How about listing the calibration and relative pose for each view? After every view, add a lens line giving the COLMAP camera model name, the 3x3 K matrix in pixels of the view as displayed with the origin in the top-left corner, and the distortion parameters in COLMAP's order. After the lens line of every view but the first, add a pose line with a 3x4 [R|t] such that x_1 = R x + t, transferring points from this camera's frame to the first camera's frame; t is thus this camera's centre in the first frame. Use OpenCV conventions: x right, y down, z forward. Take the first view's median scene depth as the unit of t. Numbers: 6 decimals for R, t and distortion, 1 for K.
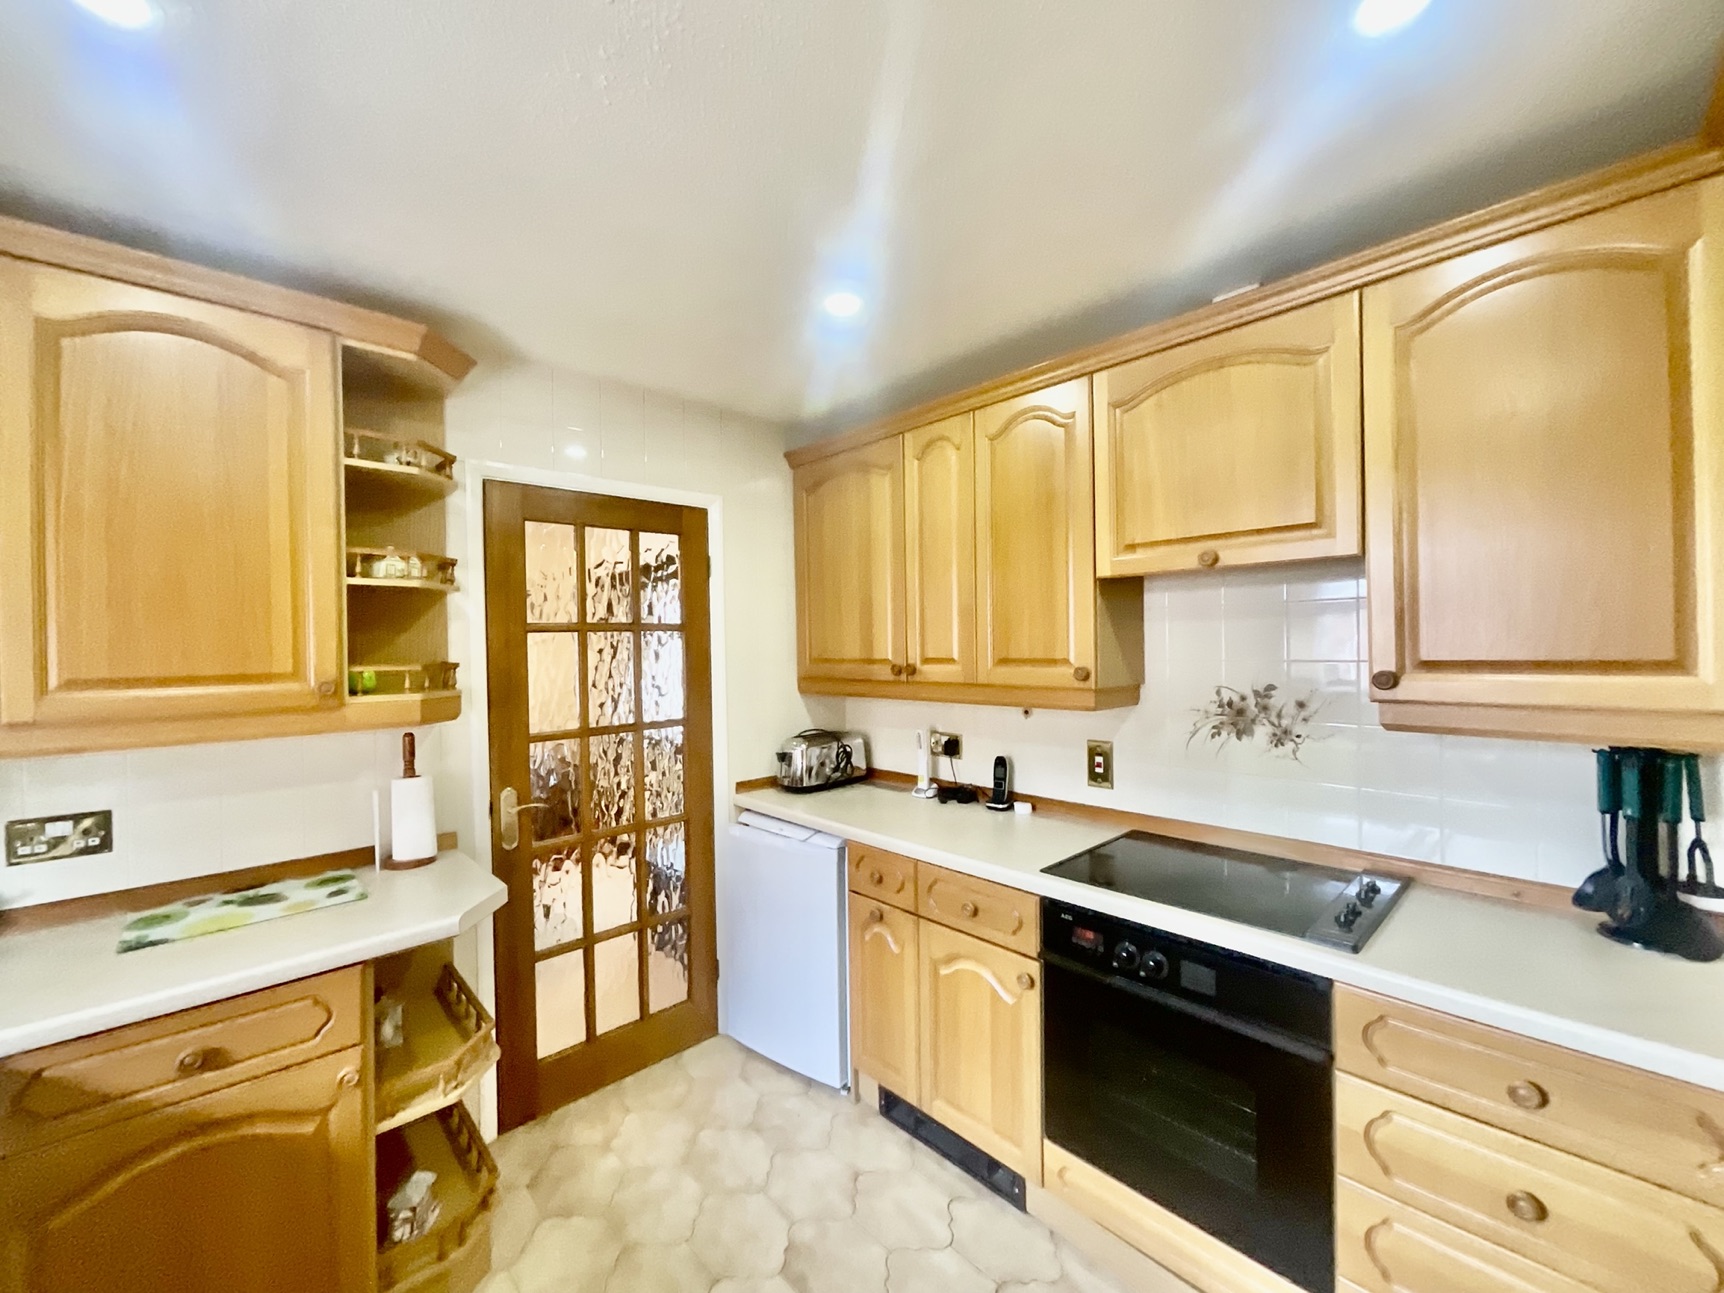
lens RADIAL K [[694.7, 0, 862.0], [0, 694.7, 646.5], [0, 0, 1]] dist [0.014153, 0.000063]
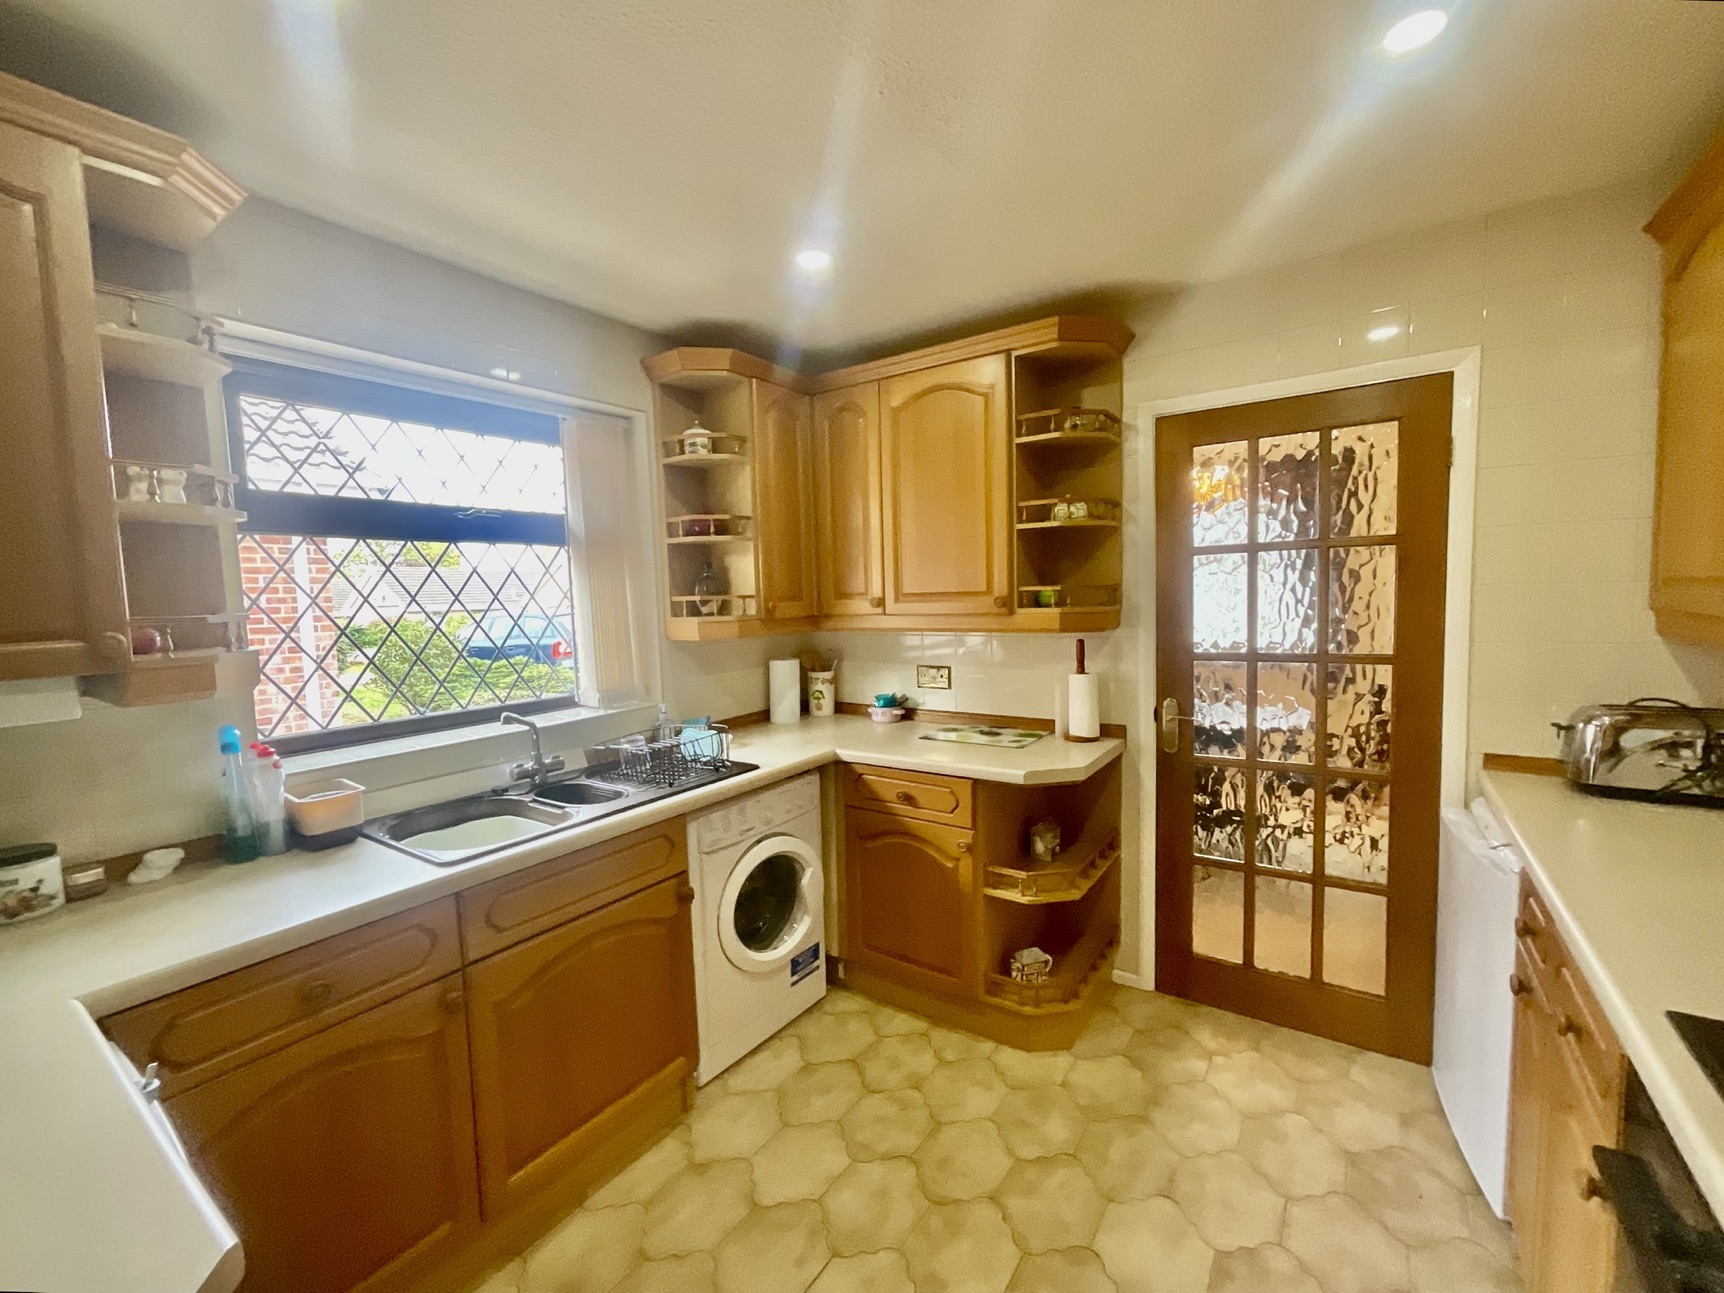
lens RADIAL K [[694.7, 0, 862.0], [0, 694.7, 646.5], [0, 0, 1]] dist [0.014153, 0.000063]
pose [[0.228915, 0.081623, -0.970018, 0.364275], [0.019288, 0.995902, 0.088353, 0.010908], [0.973255, -0.038936, 0.226403, 0.227106]]
